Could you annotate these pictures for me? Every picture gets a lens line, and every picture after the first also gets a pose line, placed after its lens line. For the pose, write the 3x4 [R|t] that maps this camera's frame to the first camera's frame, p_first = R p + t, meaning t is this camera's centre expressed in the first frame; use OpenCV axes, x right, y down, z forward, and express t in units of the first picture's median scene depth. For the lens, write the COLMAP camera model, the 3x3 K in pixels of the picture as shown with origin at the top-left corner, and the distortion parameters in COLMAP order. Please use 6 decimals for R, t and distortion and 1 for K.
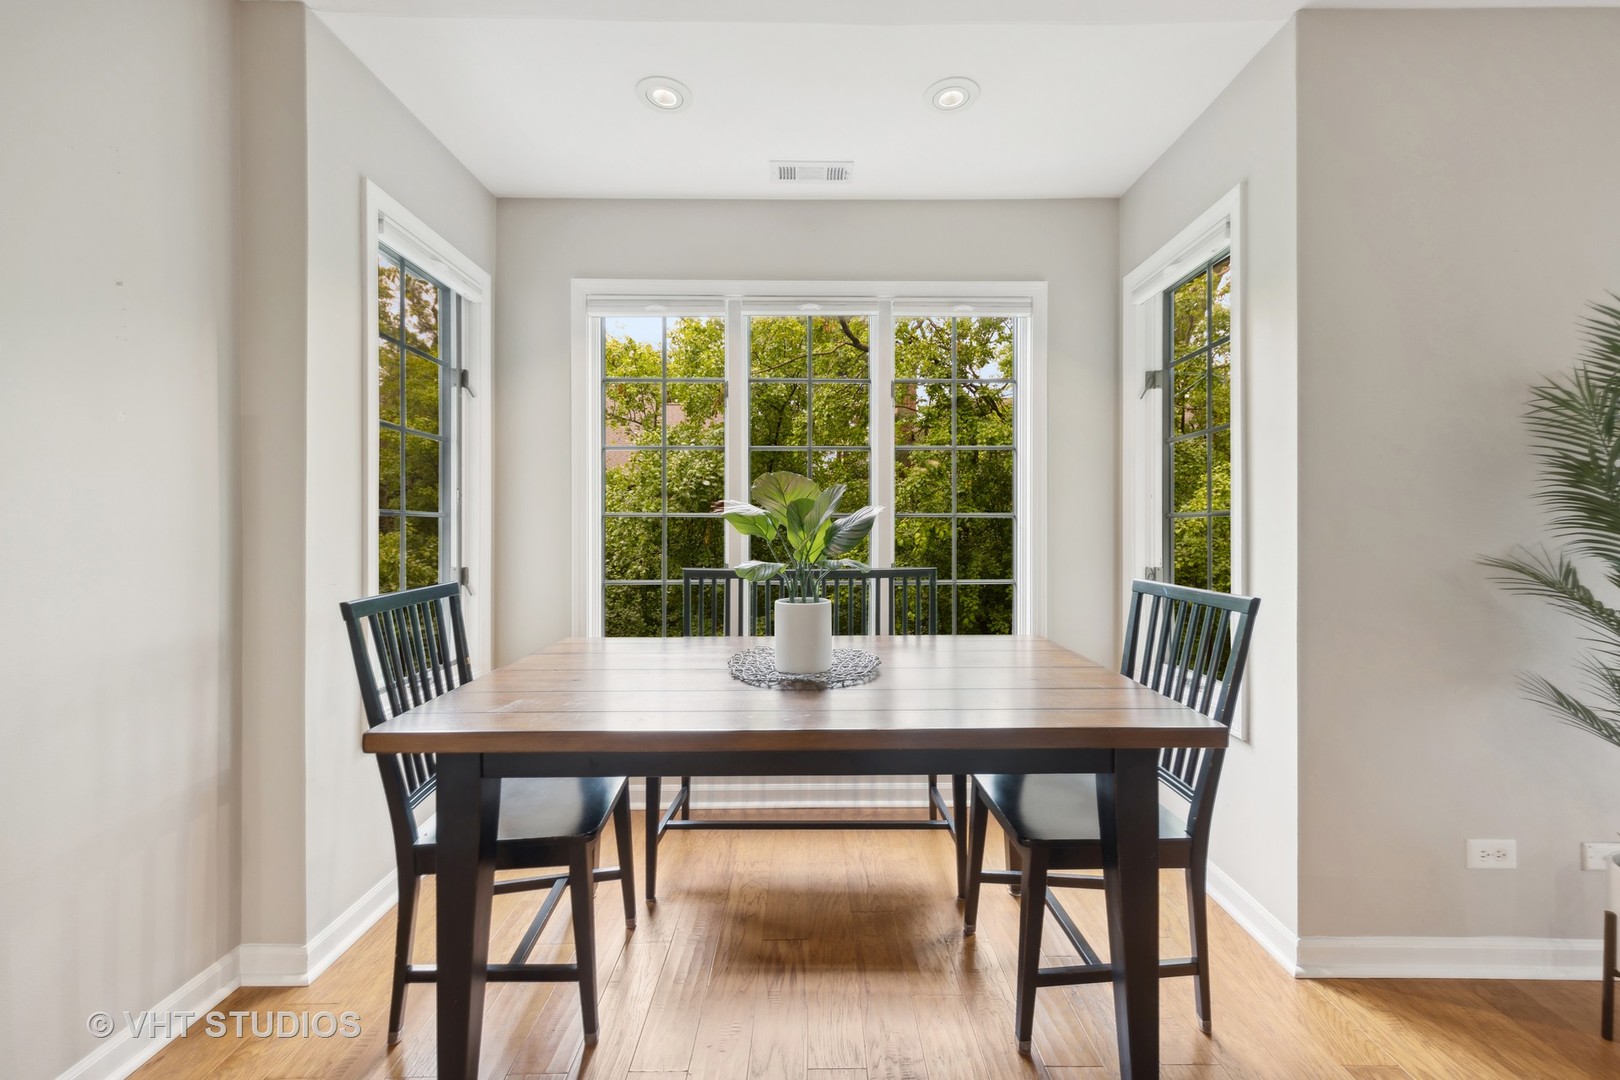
lens RADIAL K [[630.4, 0, 813.6], [0, 630.4, 530.5], [0, 0, 1]] dist [-0.000666, -0.000064]
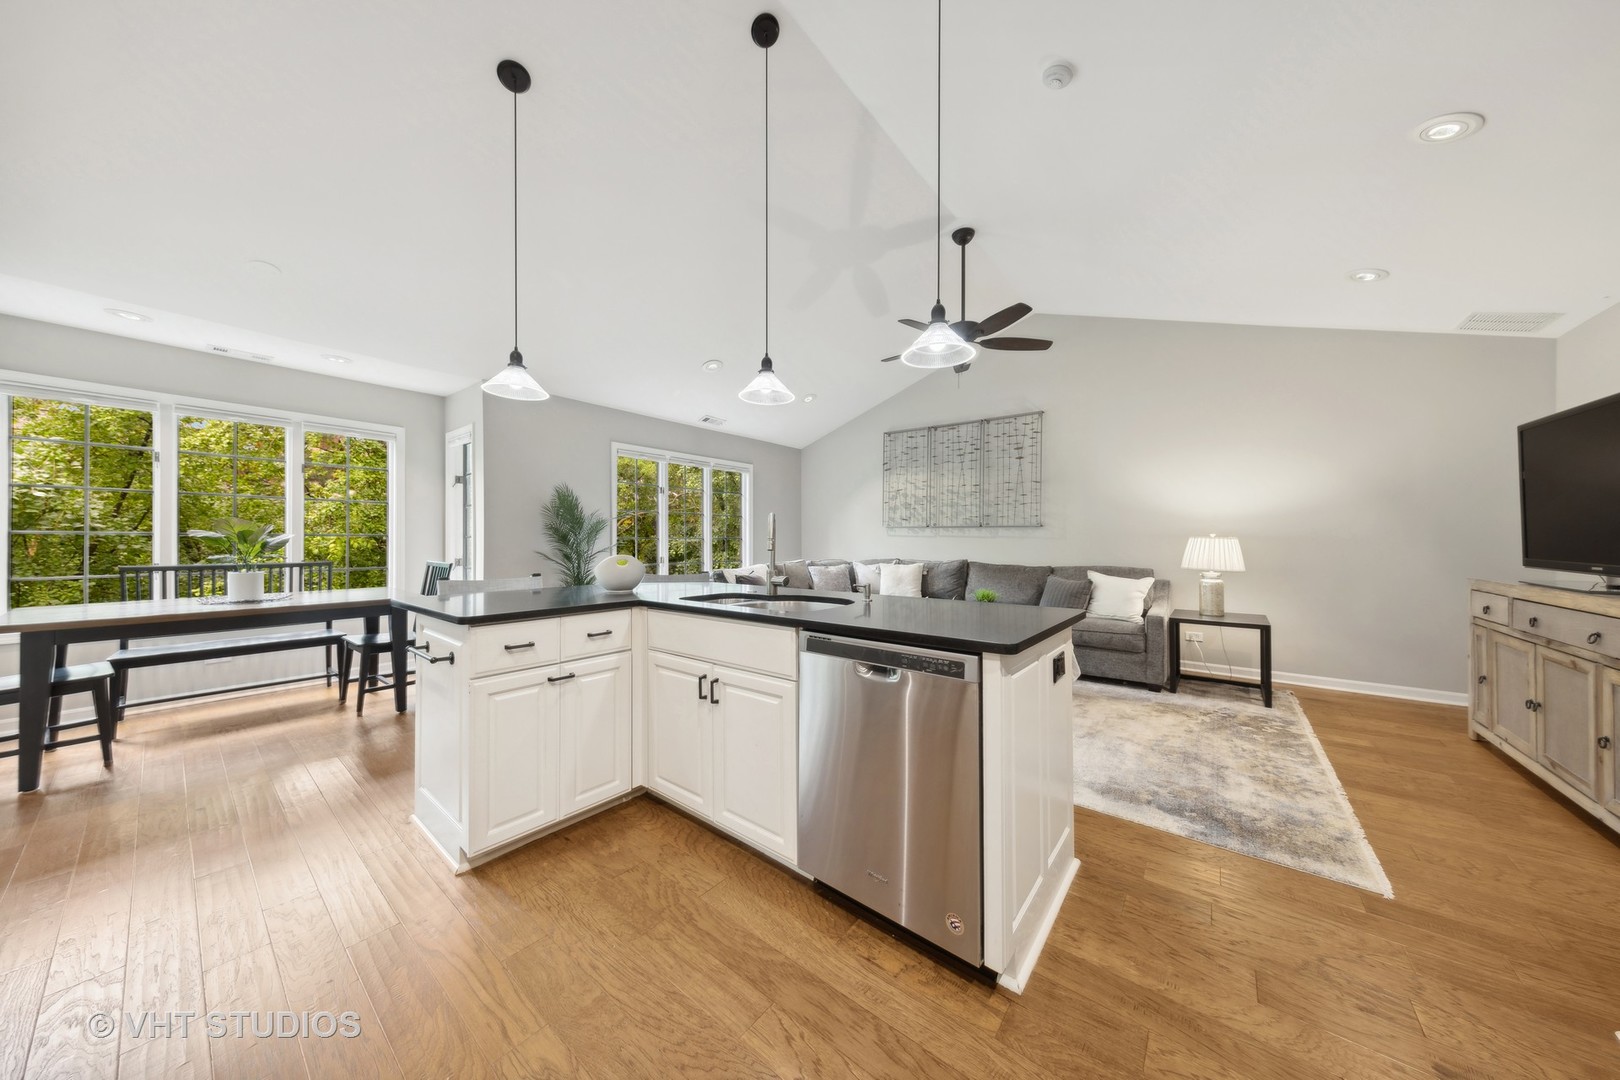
lens RADIAL K [[510.0, 0, 818.0], [0, 510.0, 538.7], [0, 0, 1]] dist [0.011290, -0.000006]
pose [[0.623420, 0.005202, 0.781870, -0.132058], [-0.001772, 0.999985, -0.005240, -0.007924], [-0.781885, 0.001881, 0.623420, -1.287984]]
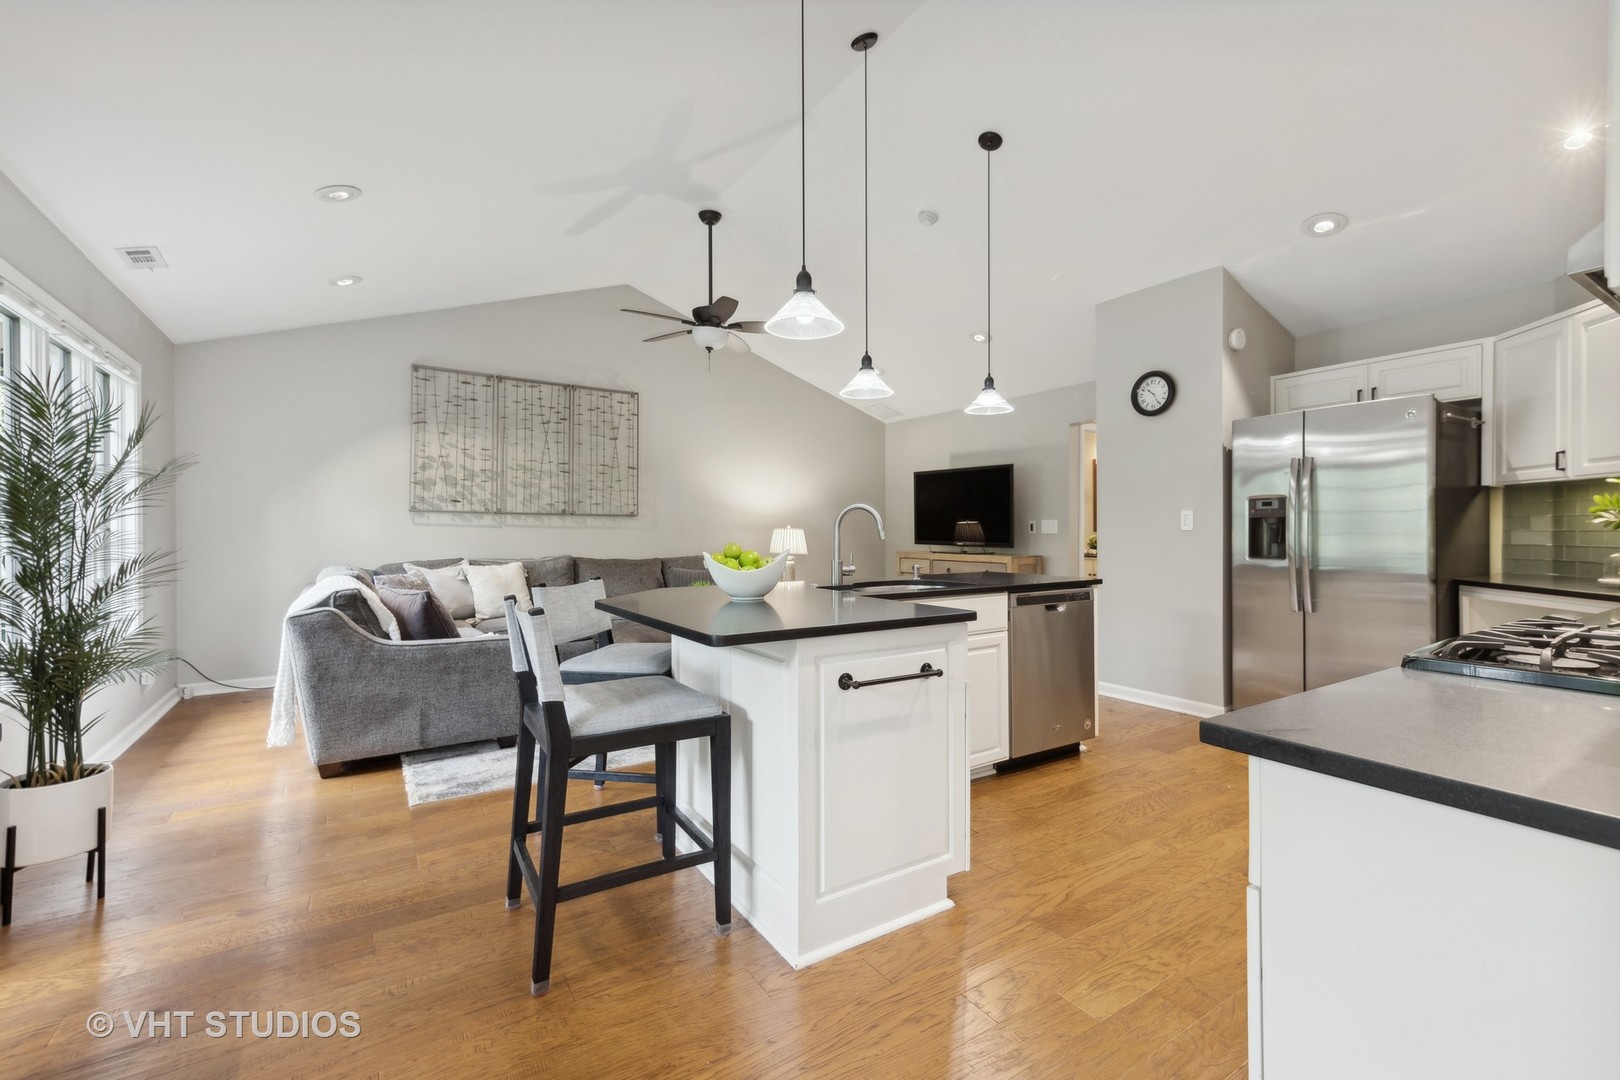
lens RADIAL K [[681.1, 0, 822.8], [0, 681.1, 536.4], [0, 0, 1]] dist [-0.000754, -0.000083]
pose [[-0.549591, -0.002354, 0.835431, -0.503932], [0.002933, 0.999984, 0.004747, -0.004126], [-0.835429, 0.005059, -0.549575, 0.193852]]
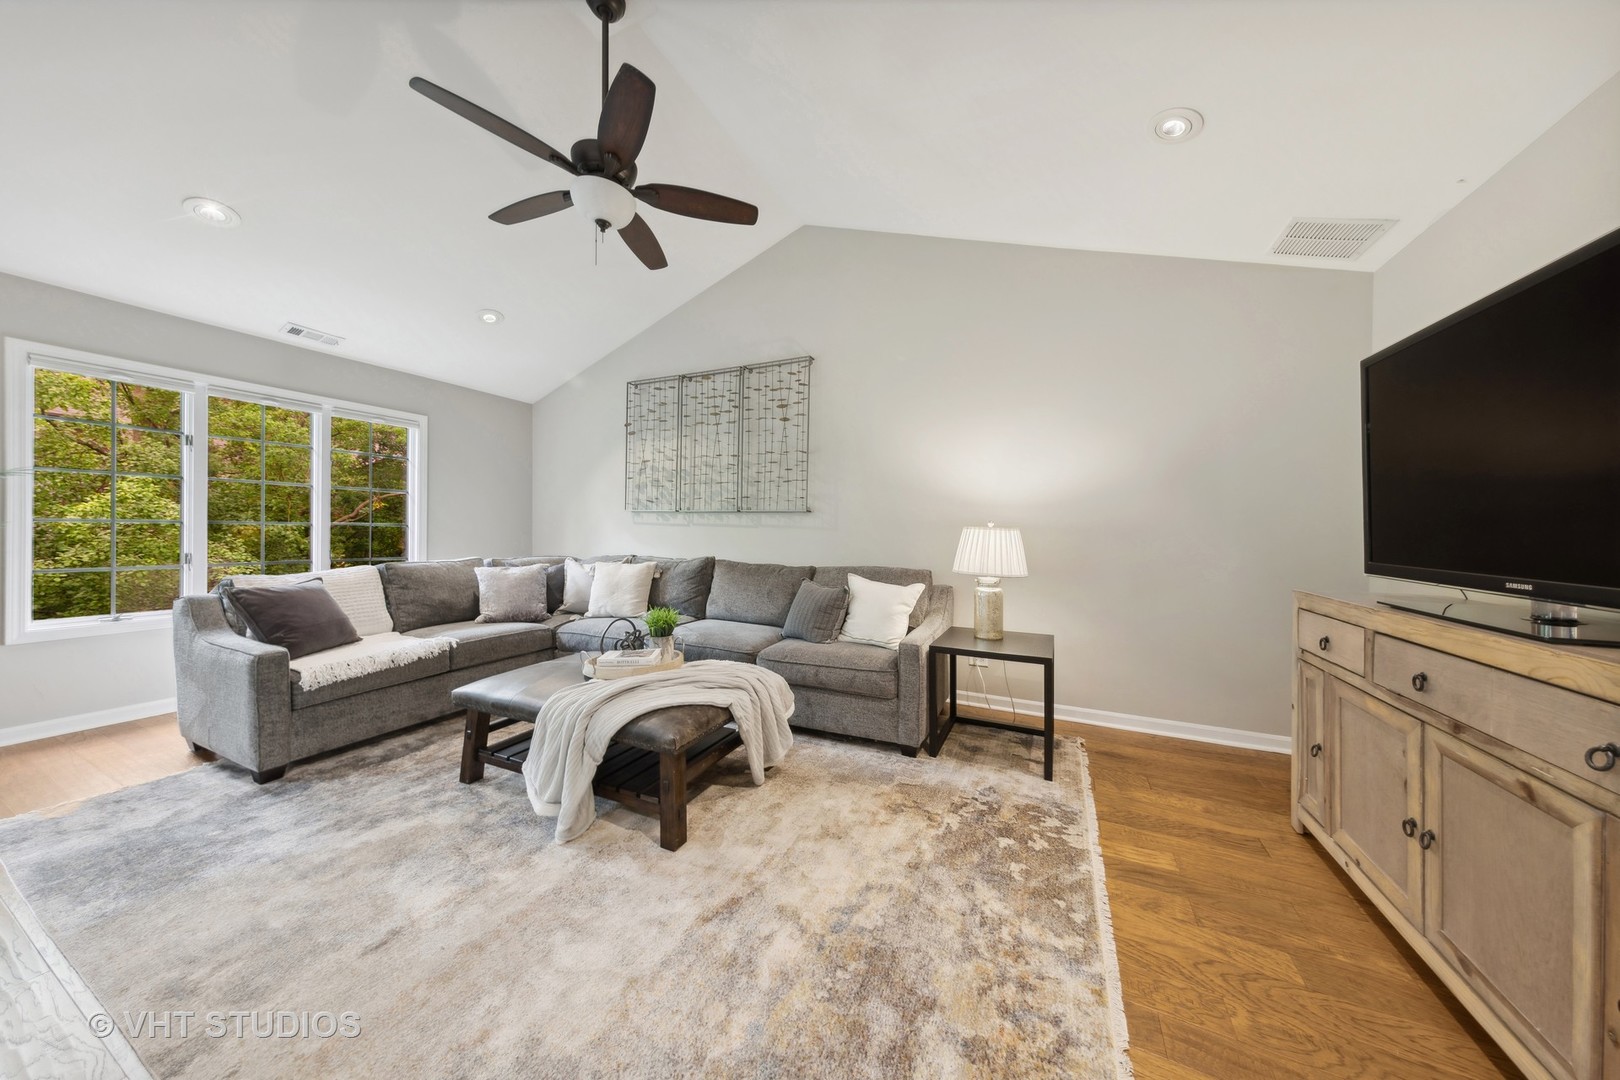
lens RADIAL K [[506.6, 0, 816.3], [0, 506.6, 531.1], [0, 0, 1]] dist [0.011401, 0.000025]
pose [[0.439786, 0.008244, 0.898065, 0.734461], [-0.009866, 0.999942, -0.004348, -0.006793], [-0.898048, -0.006948, 0.439842, -1.402095]]
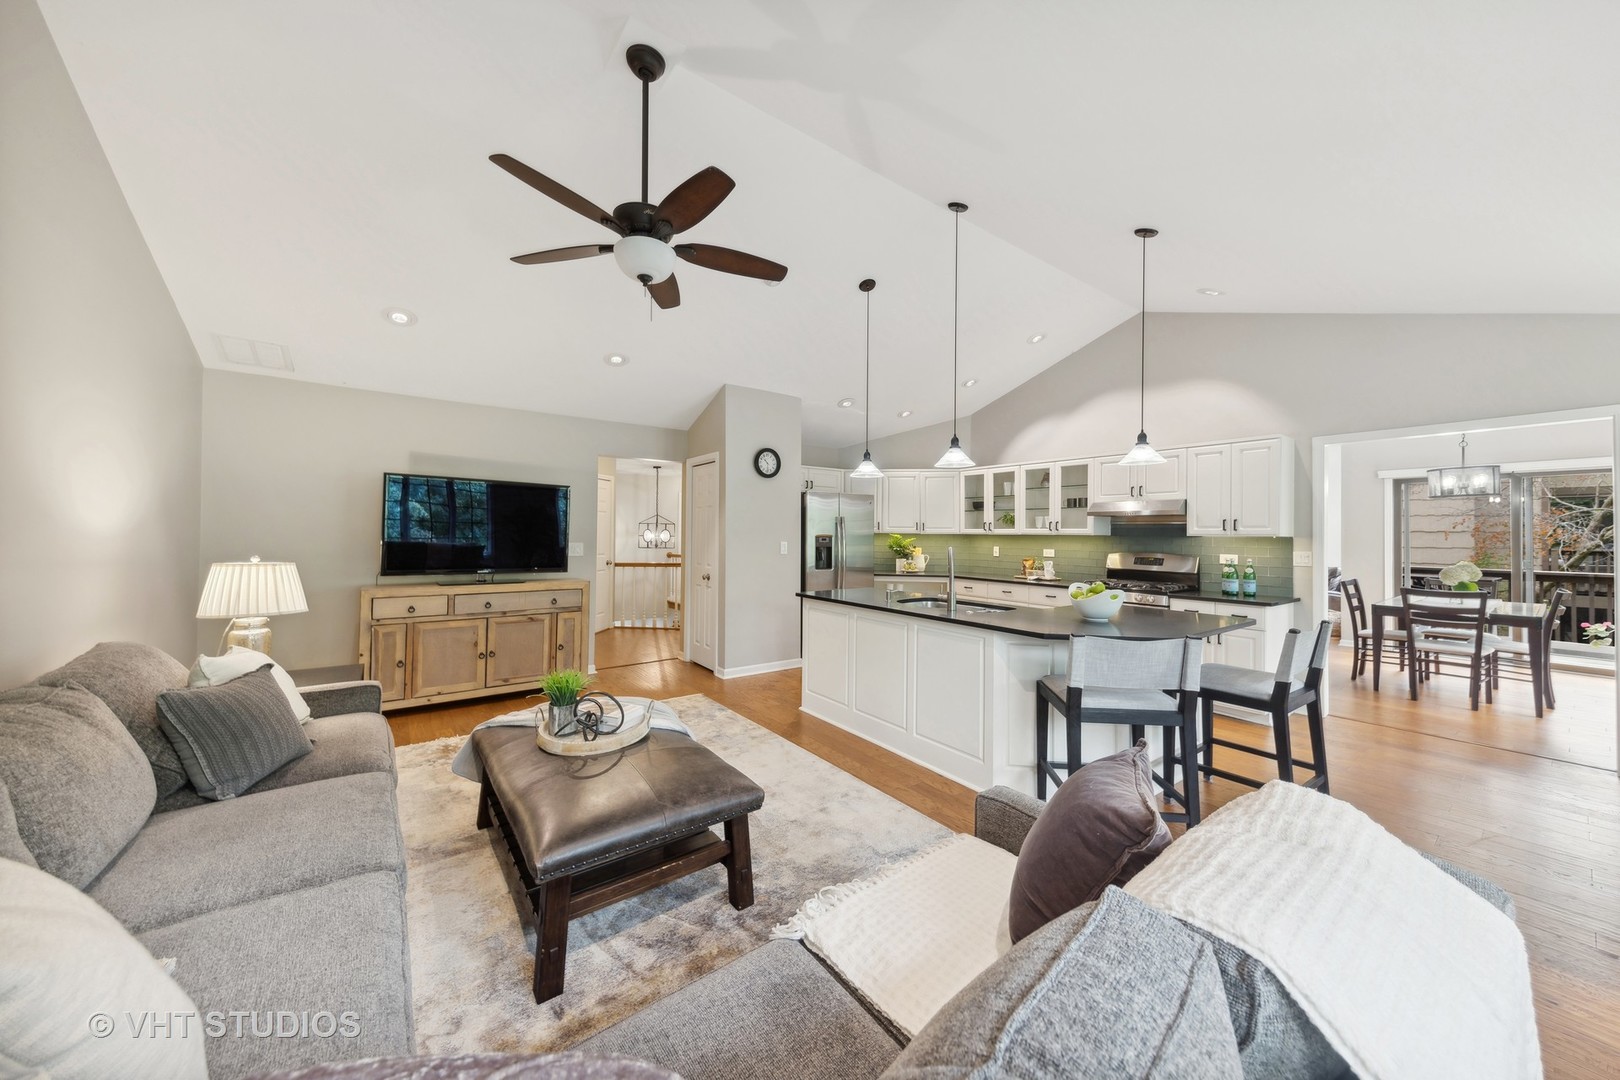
lens RADIAL K [[550.5, 0, 814.2], [0, 550.5, 533.6], [0, 0, 1]] dist [0.000720, 0.000017]
pose [[-0.803444, -0.006508, -0.595344, 1.730386], [-0.007424, 0.999972, -0.000912, -0.092958], [0.595333, 0.003687, -0.803470, 0.337169]]
